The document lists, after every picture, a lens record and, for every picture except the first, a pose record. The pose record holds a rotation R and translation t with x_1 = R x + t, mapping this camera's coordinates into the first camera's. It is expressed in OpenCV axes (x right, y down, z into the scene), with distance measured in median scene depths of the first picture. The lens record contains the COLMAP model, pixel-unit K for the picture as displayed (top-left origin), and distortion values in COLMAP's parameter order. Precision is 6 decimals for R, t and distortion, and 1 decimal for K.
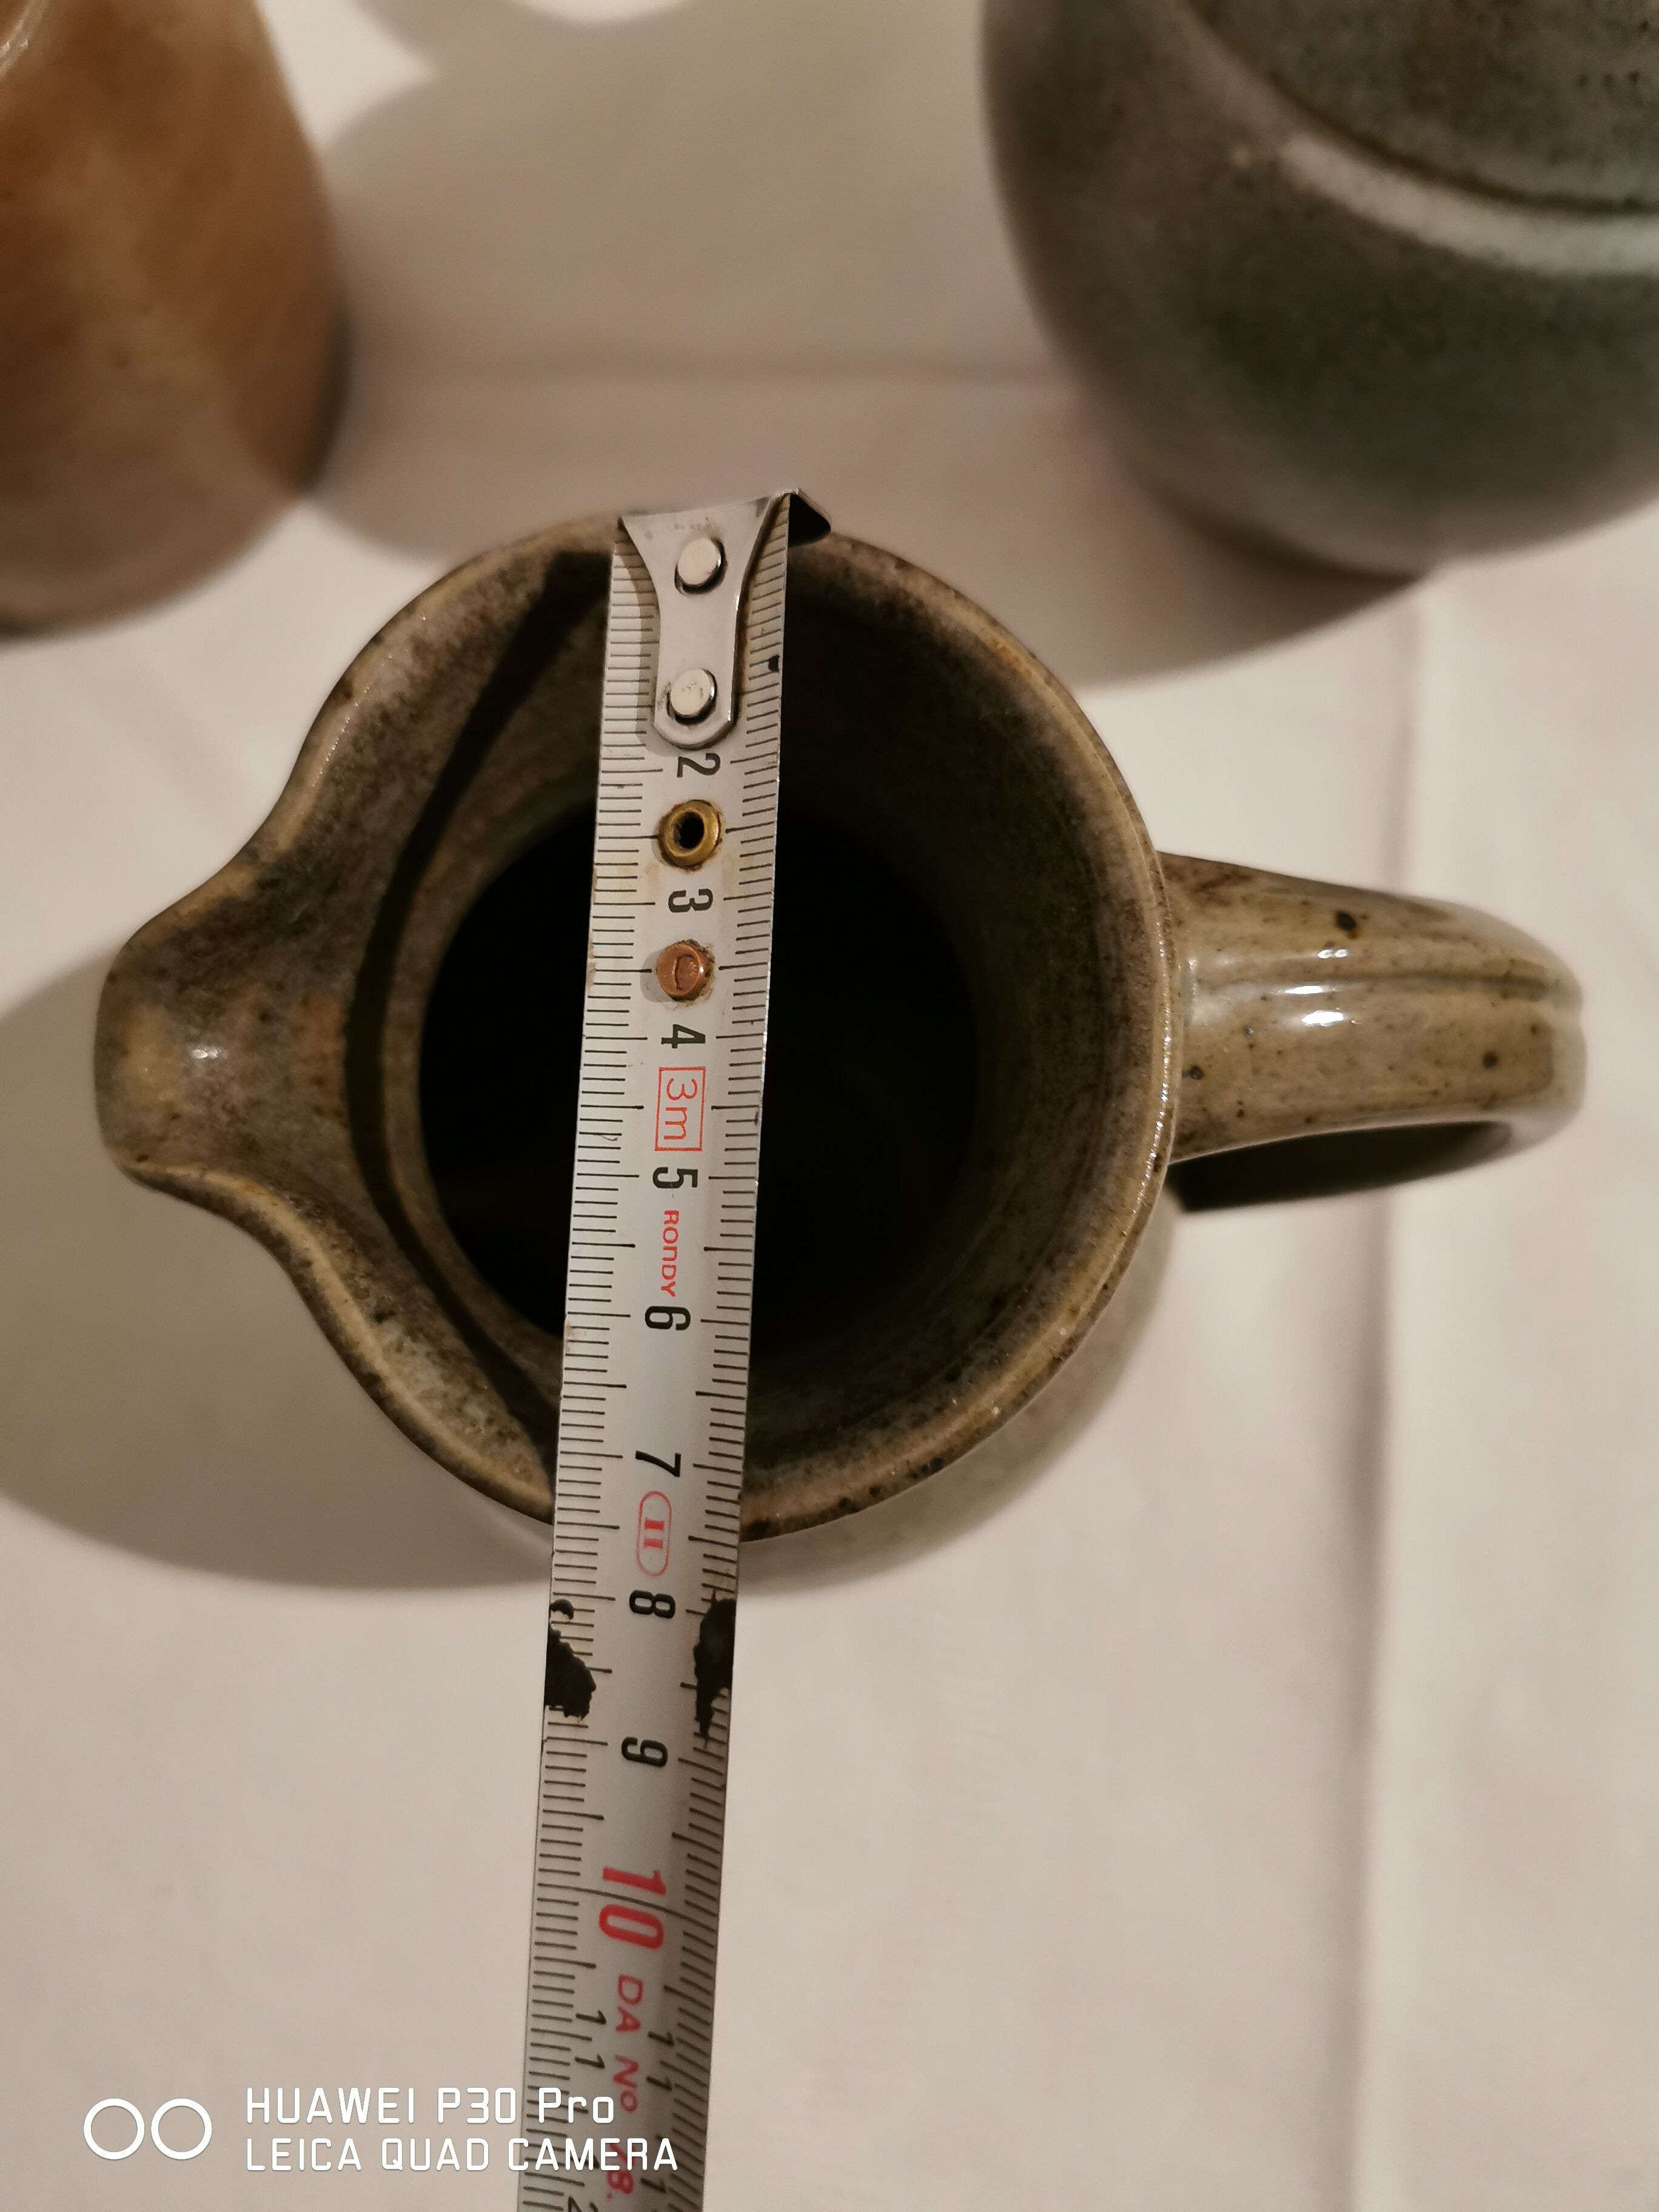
lens RADIAL K [[1718.6, 0, 805.8], [0, 1718.6, 1098.6], [0, 0, 1]] dist [-0.061102, -0.006732]
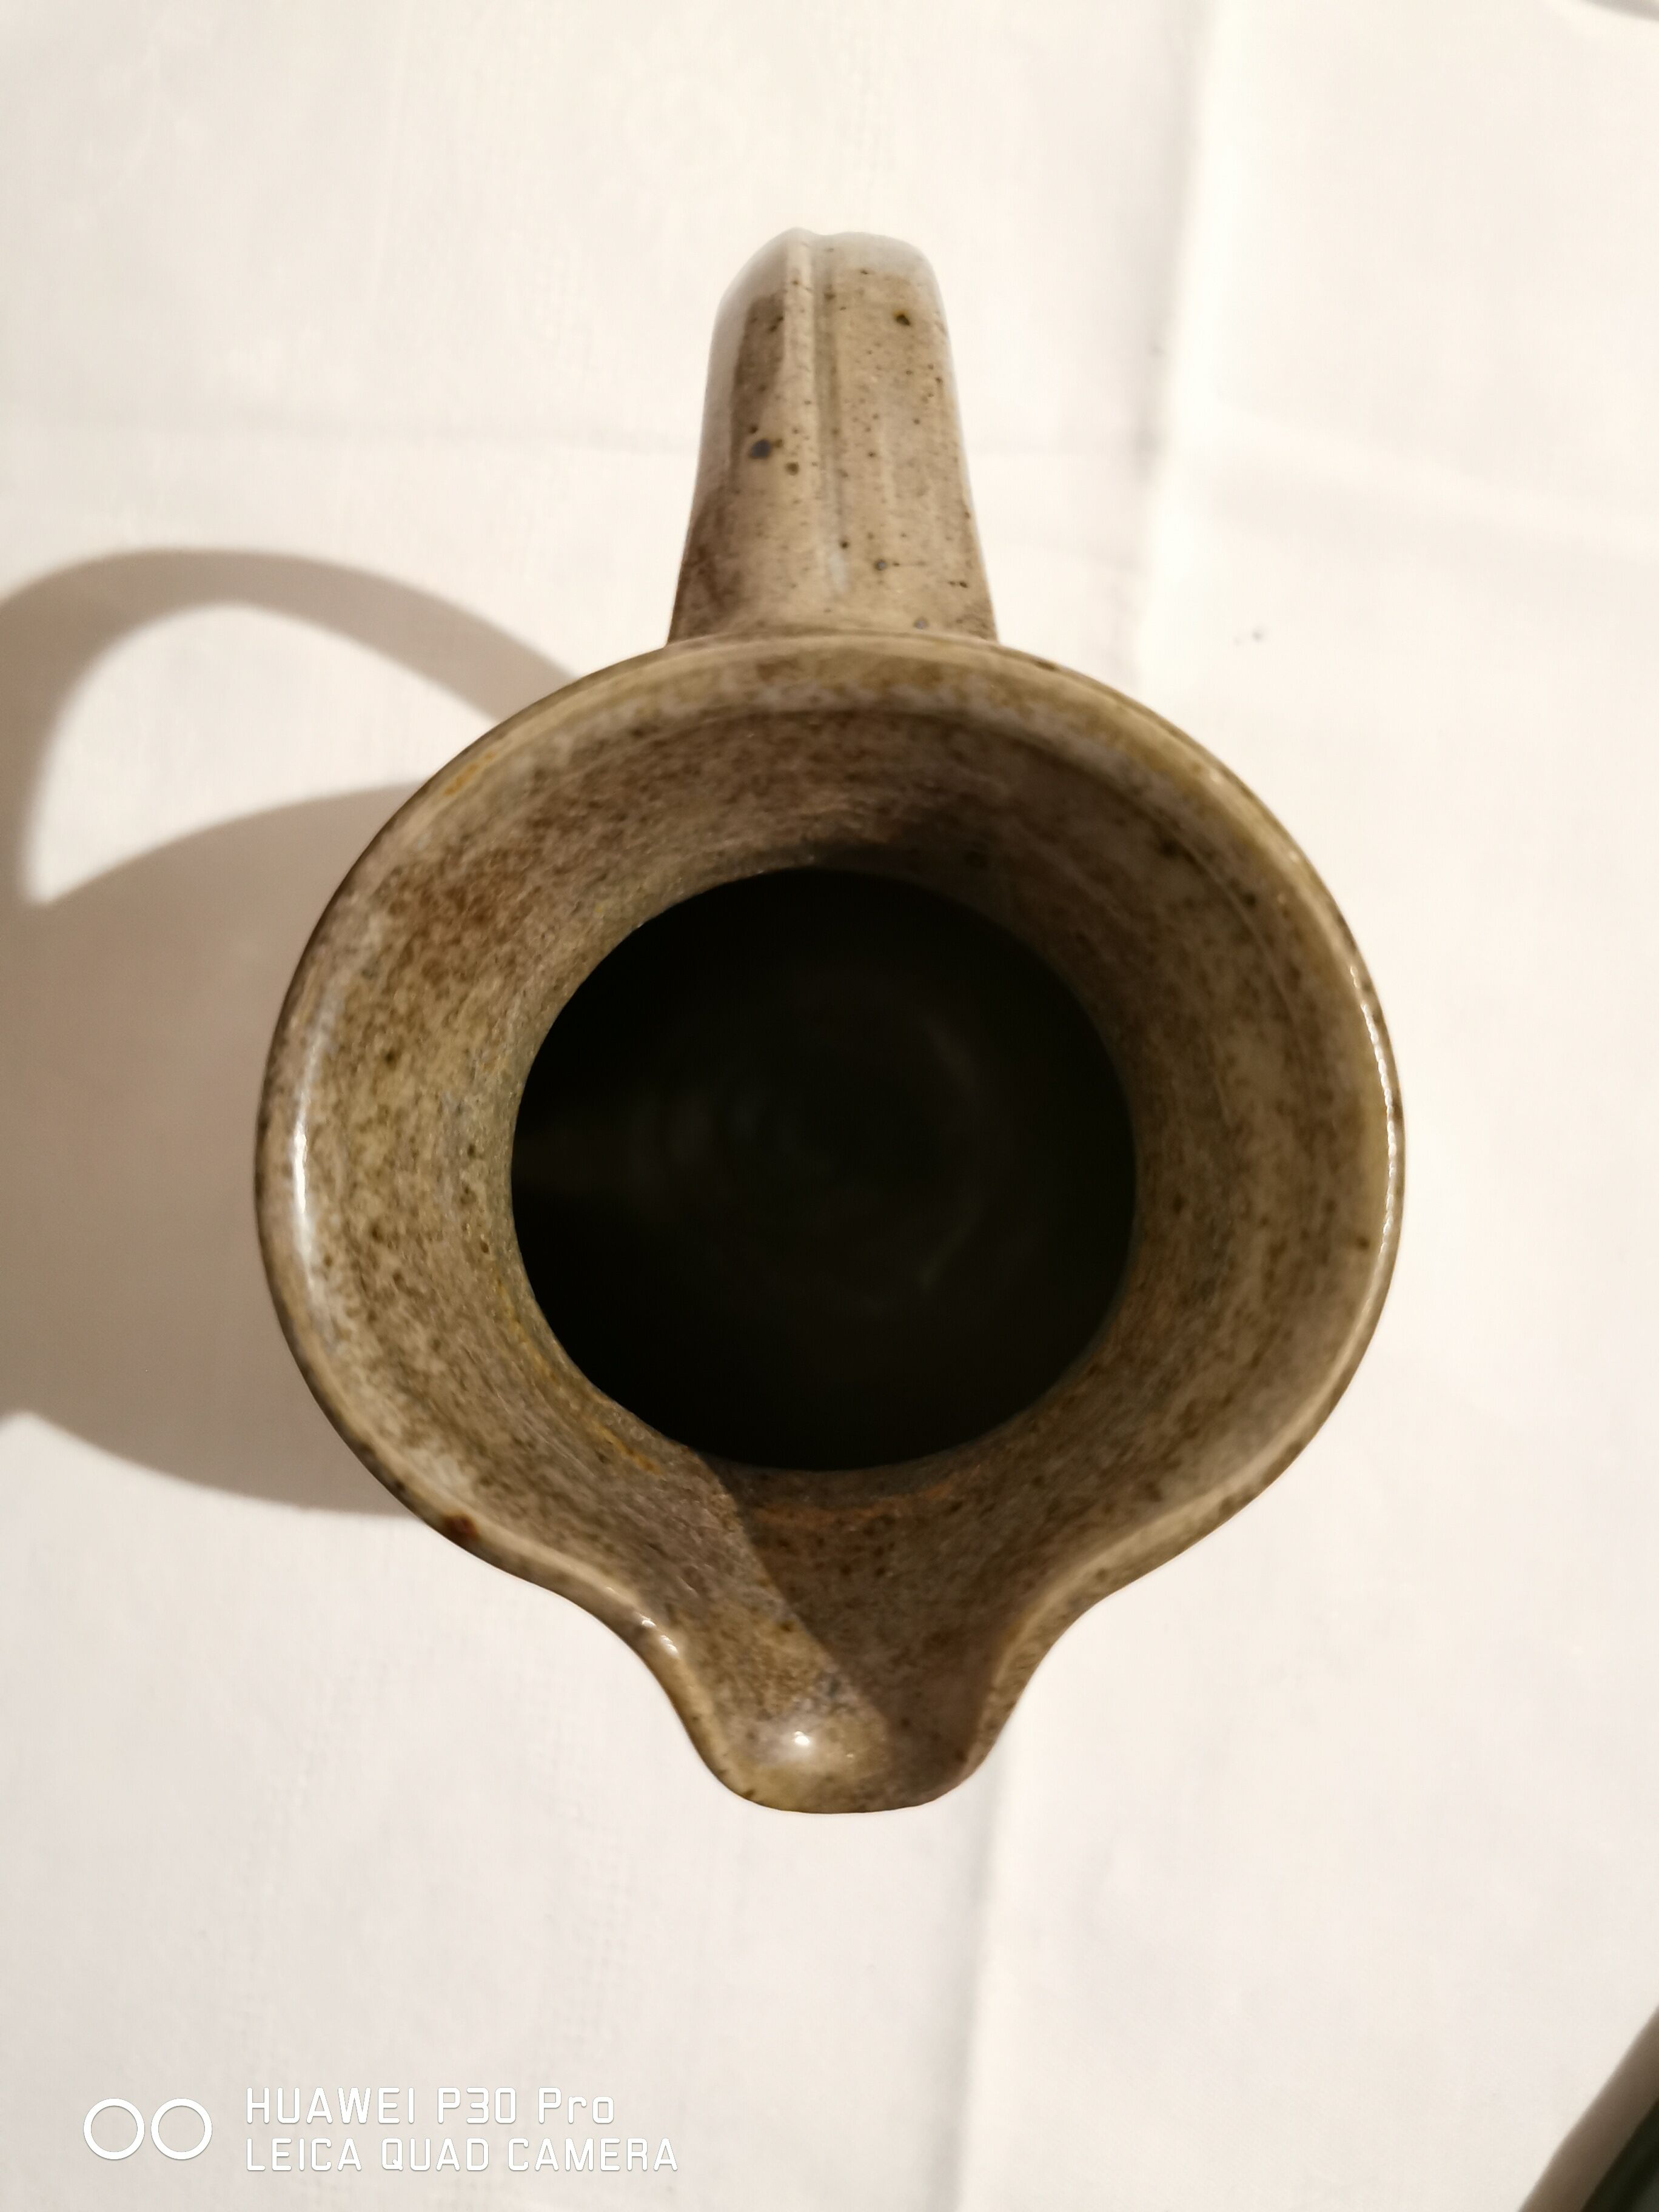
lens RADIAL K [[1718.6, 0, 829.1], [0, 1718.6, 1100.2], [0, 0, 1]] dist [-0.061102, -0.006732]
pose [[0.059239, -0.997731, 0.031994, -0.066187], [0.984166, 0.063737, 0.165393, -0.206898], [-0.167057, 0.021690, 0.985709, 0.090128]]
